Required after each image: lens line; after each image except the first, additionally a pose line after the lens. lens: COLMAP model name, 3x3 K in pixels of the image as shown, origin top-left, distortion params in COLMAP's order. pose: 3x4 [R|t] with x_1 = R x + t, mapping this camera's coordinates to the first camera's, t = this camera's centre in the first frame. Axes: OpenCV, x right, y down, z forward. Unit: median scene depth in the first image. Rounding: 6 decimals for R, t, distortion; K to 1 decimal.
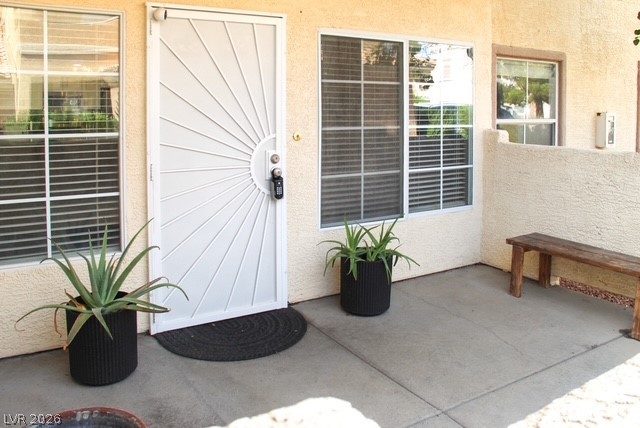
lens RADIAL K [[560.3, 0, 309.5], [0, 560.3, 141.5], [0, 0, 1]] dist [-0.192624, 0.147965]
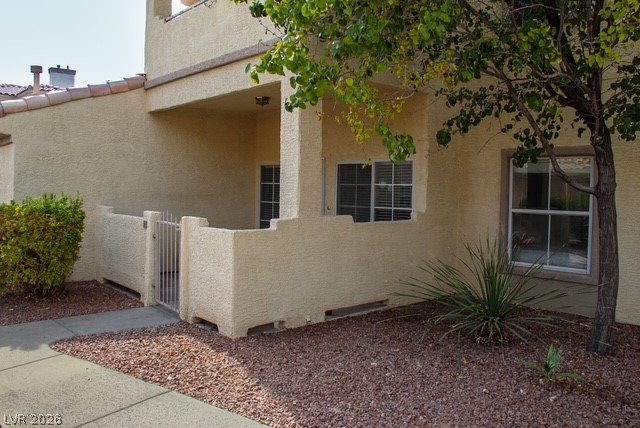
lens RADIAL K [[548.4, 0, 320.0], [0, 548.4, 214.0], [0, 0, 1]] dist [-0.188471, 0.148864]
pose [[0.162066, 0.035581, -0.986138, 2.493744], [-0.084155, 0.996207, 0.022114, -0.033110], [0.983185, 0.079405, 0.164446, 0.623645]]
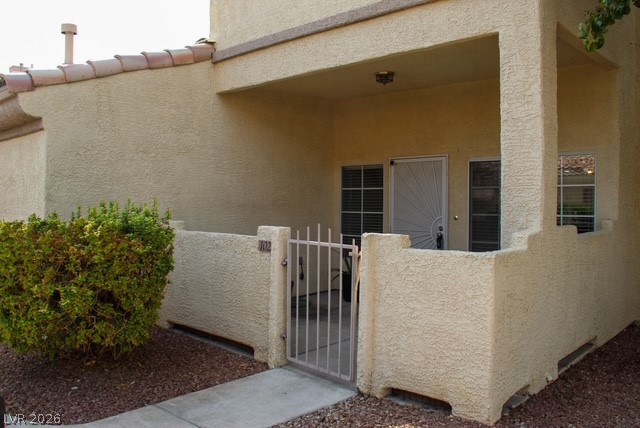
lens RADIAL K [[548.4, 0, 320.0], [0, 548.4, 214.0], [0, 0, 1]] dist [-0.188471, 0.148864]
pose [[0.250047, 0.010205, -0.968180, 1.777938], [-0.065527, 0.997830, -0.006406, 0.024590], [0.966014, 0.065044, 0.250173, 0.102596]]
